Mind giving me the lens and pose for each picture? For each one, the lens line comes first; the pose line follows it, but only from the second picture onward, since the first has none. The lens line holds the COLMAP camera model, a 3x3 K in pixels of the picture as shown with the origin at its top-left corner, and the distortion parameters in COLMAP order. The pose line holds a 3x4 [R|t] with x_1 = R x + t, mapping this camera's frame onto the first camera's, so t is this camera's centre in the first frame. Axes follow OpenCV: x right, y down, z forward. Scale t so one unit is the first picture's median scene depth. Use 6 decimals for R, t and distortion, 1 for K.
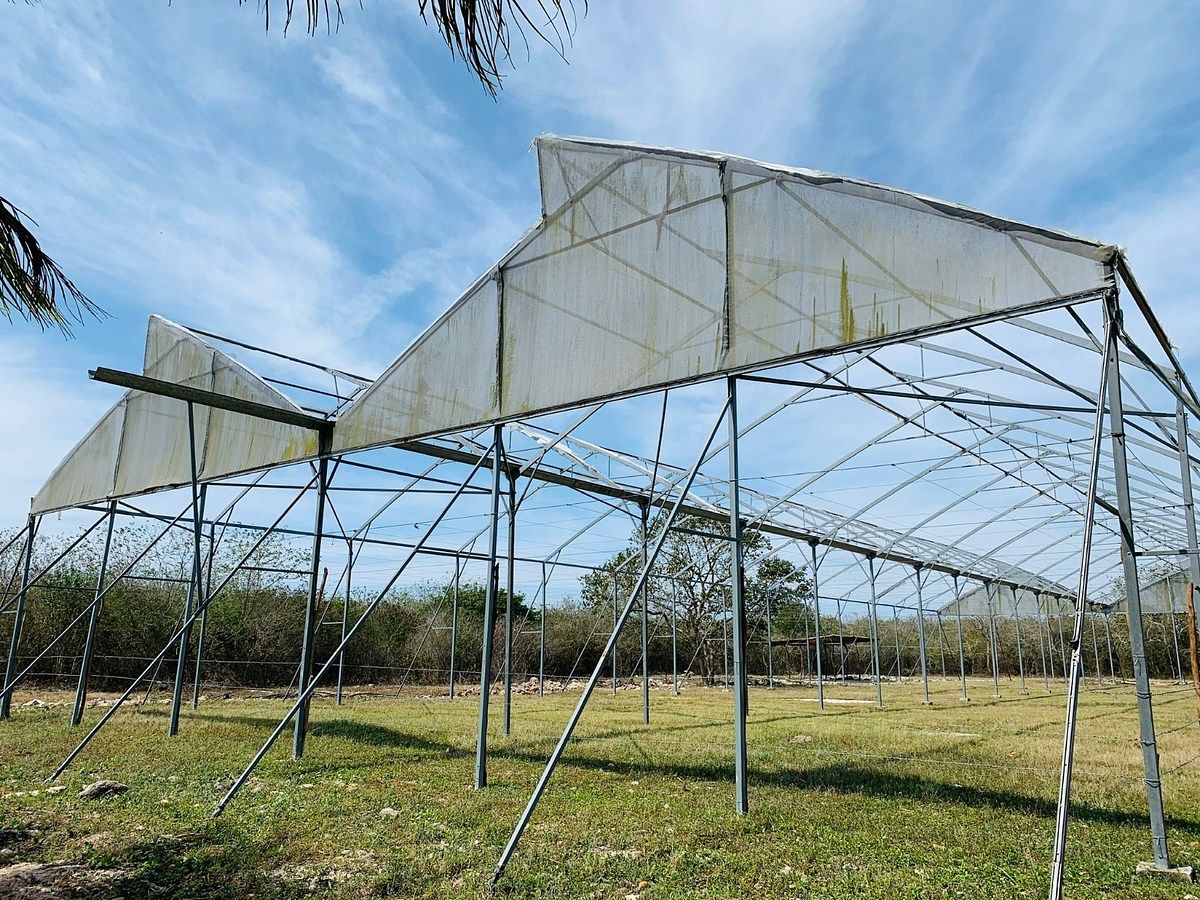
lens RADIAL K [[918.3, 0, 600.0], [0, 918.3, 450.0], [0, 0, 1]] dist [0.005373, 0.000190]
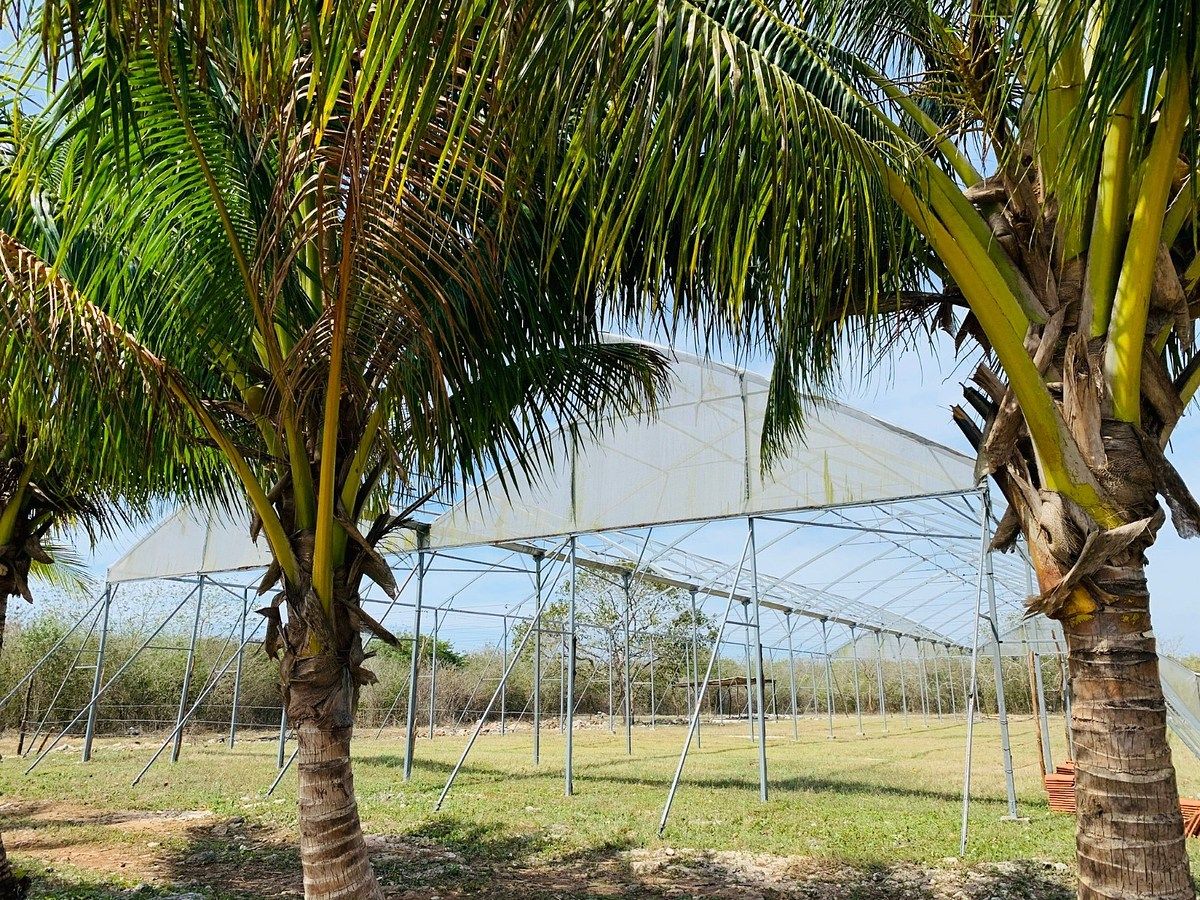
lens RADIAL K [[918.3, 0, 600.0], [0, 918.3, 450.0], [0, 0, 1]] dist [0.005373, 0.000190]
pose [[0.992687, 0.022864, 0.118529, -0.166266], [-0.017862, 0.998911, -0.043093, -0.069121], [-0.119385, 0.040661, 0.992015, -0.282507]]
